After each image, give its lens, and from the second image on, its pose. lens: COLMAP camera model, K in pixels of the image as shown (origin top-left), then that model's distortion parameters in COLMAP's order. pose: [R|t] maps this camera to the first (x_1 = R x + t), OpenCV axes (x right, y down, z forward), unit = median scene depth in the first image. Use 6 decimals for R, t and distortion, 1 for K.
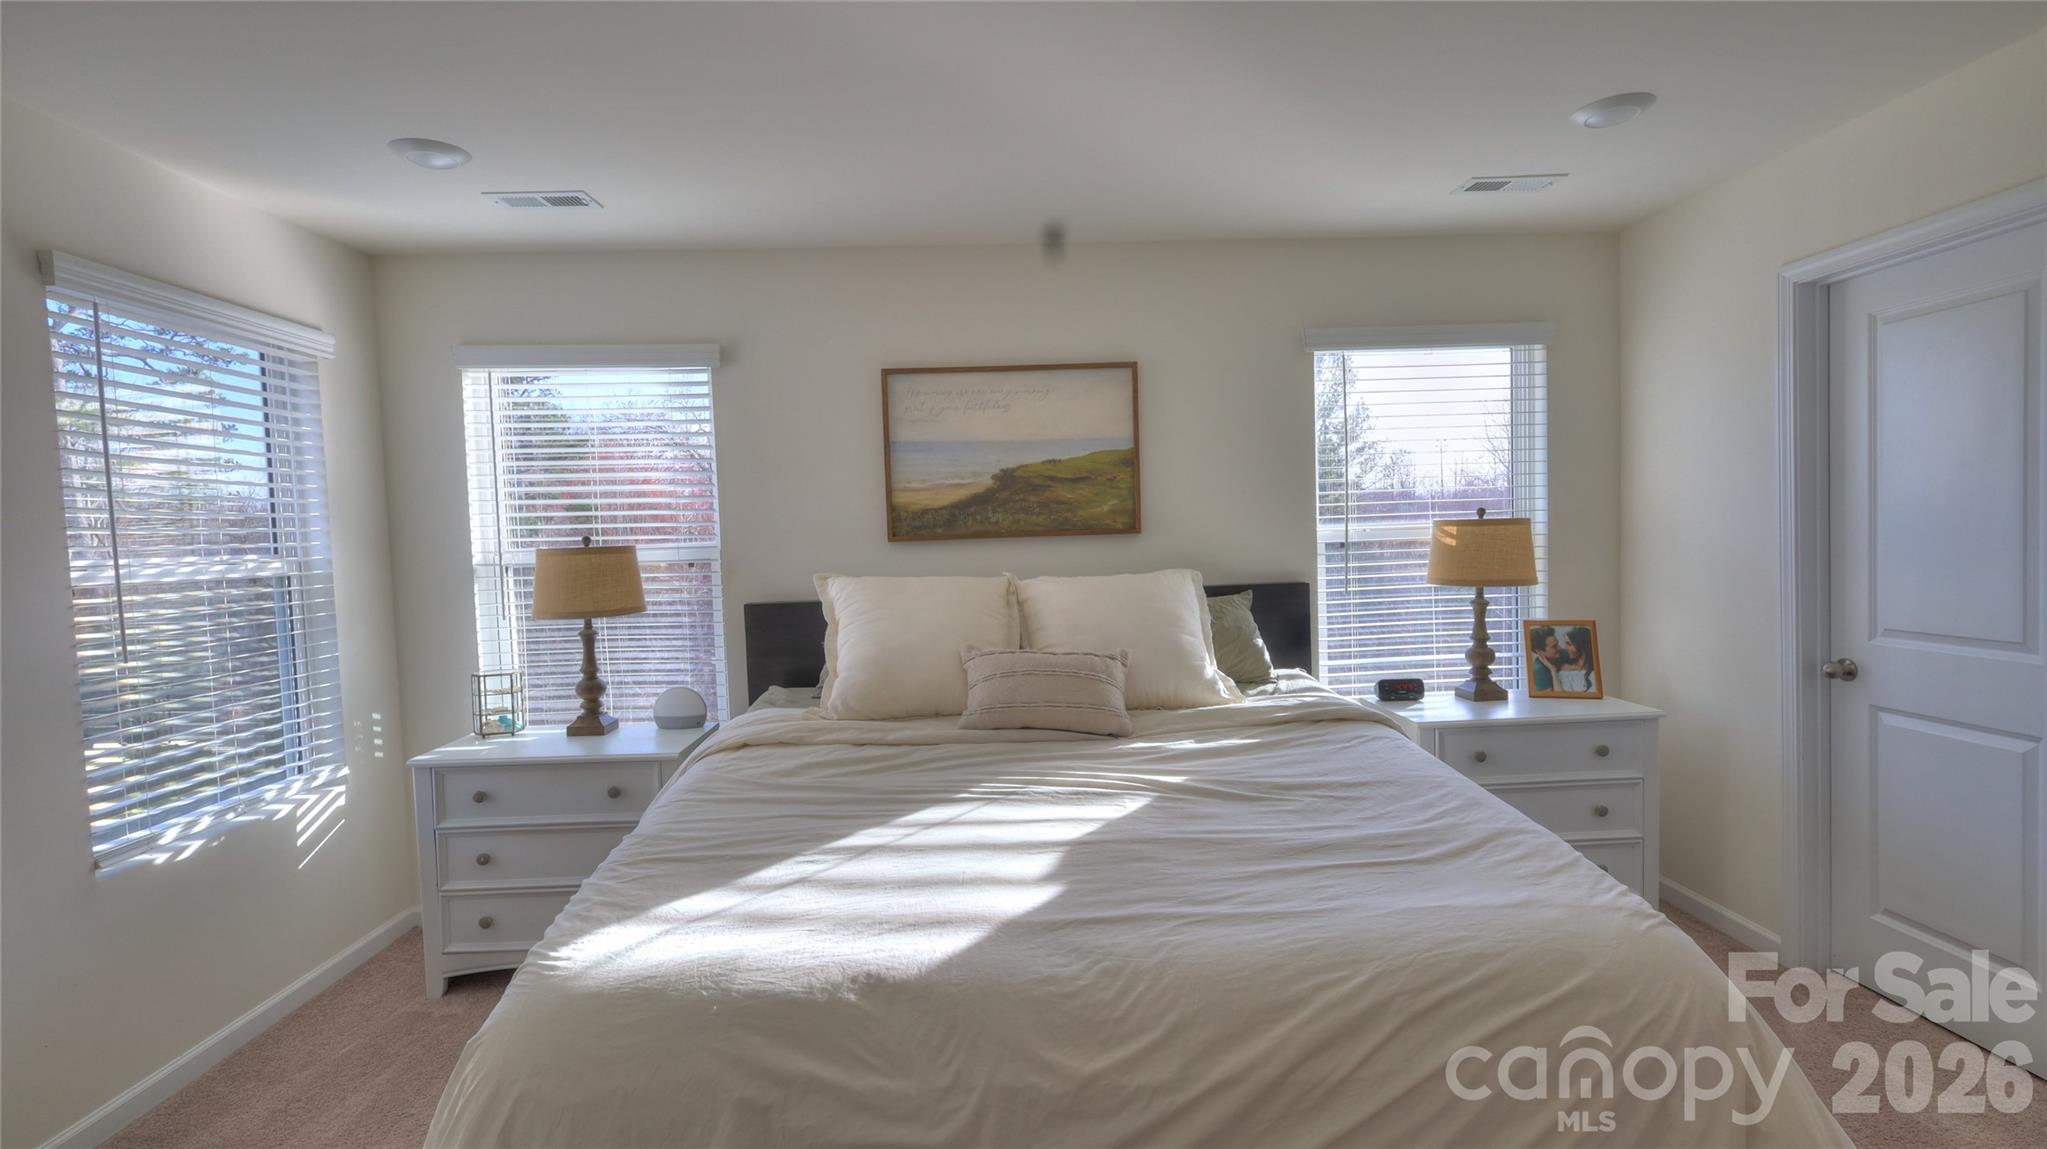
lens RADIAL K [[941.6, 0, 1027.7], [0, 941.6, 579.5], [0, 0, 1]] dist [0.000254, -0.000827]
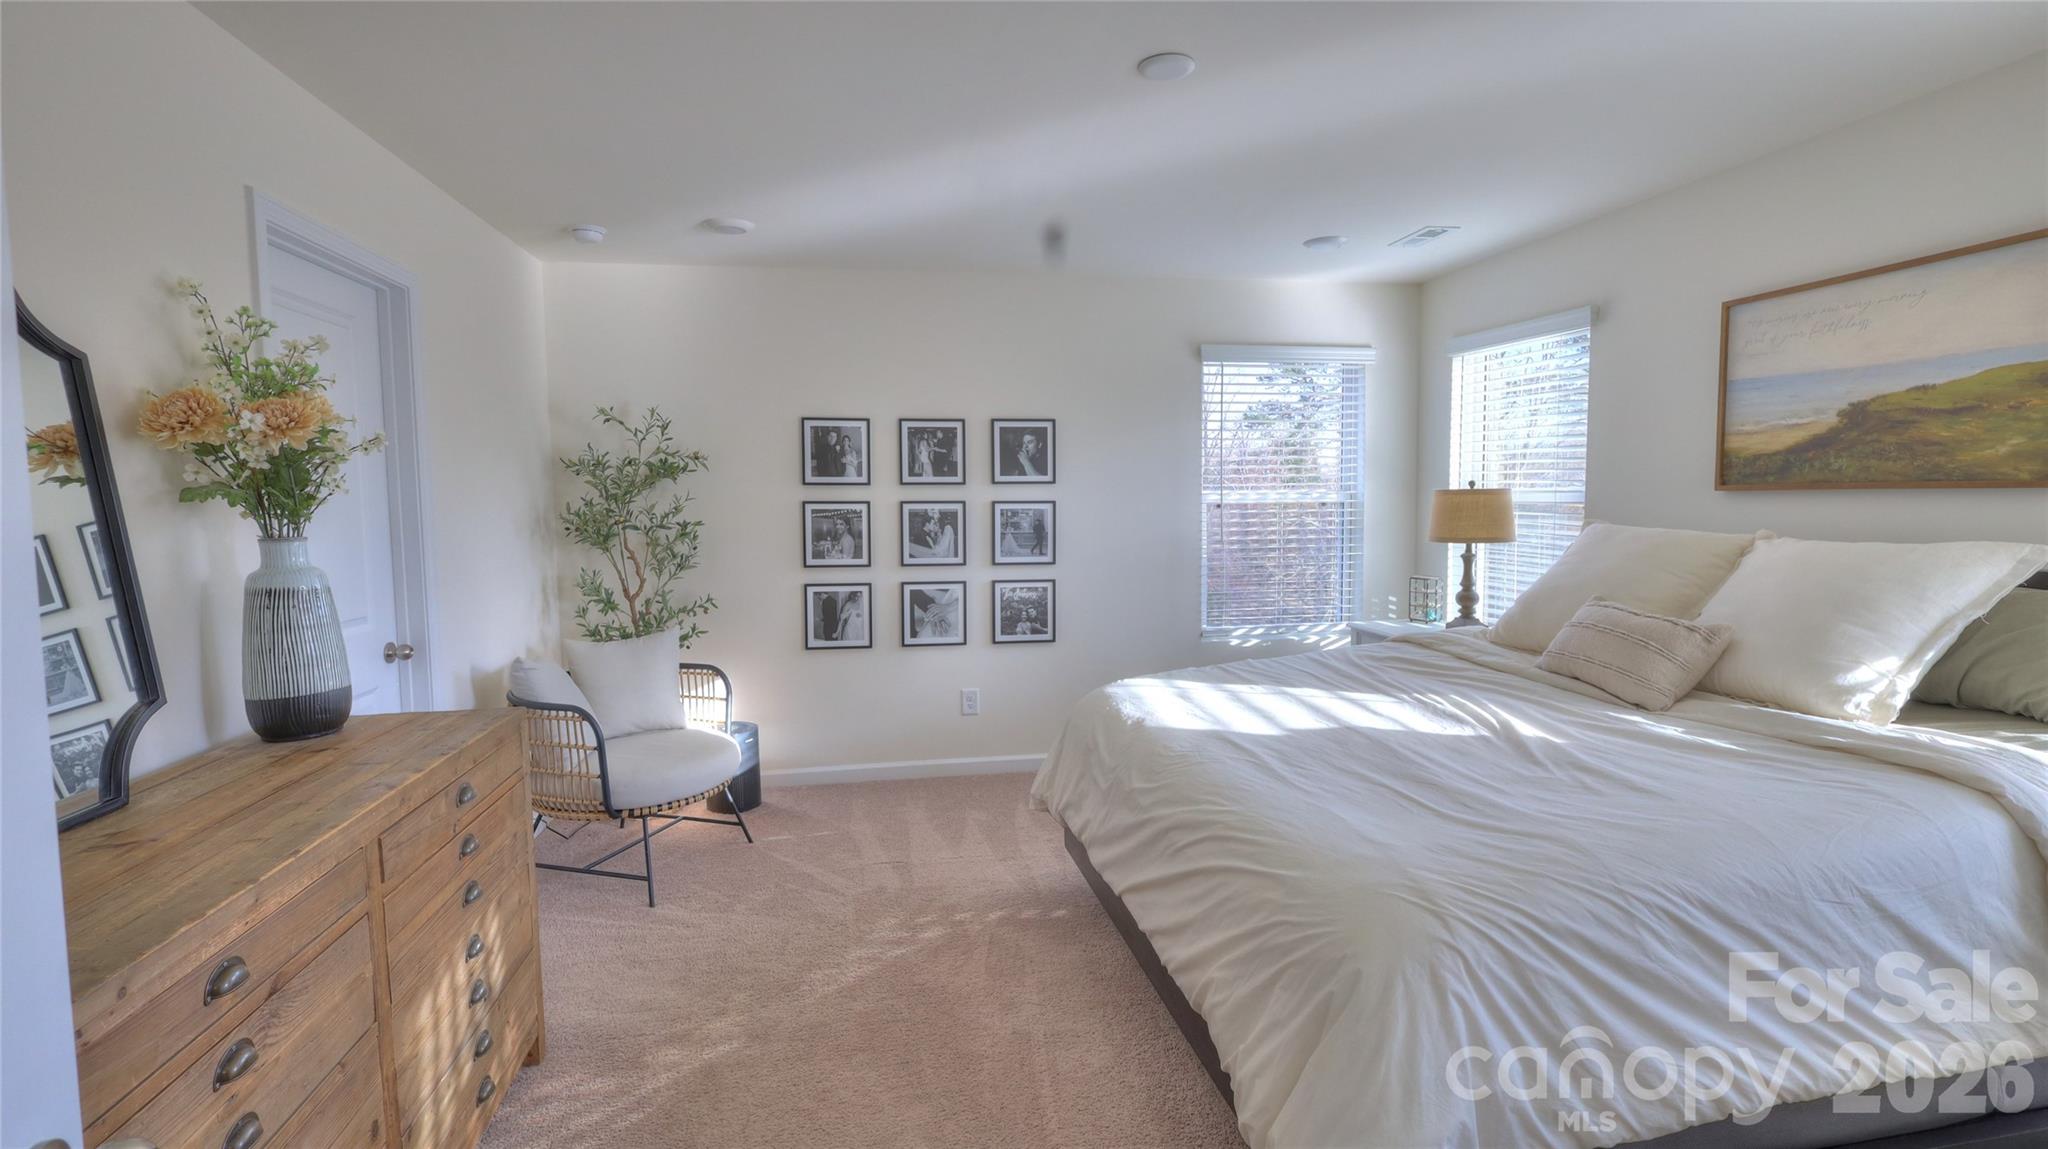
lens RADIAL K [[942.0, 0, 1024.7], [0, 942.0, 566.3], [0, 0, 1]] dist [0.000254, -0.000827]
pose [[0.136874, 0.104215, -0.985091, 0.685562], [-0.041565, 0.994179, 0.099402, -0.029752], [0.989716, 0.027340, 0.140409, 0.197144]]
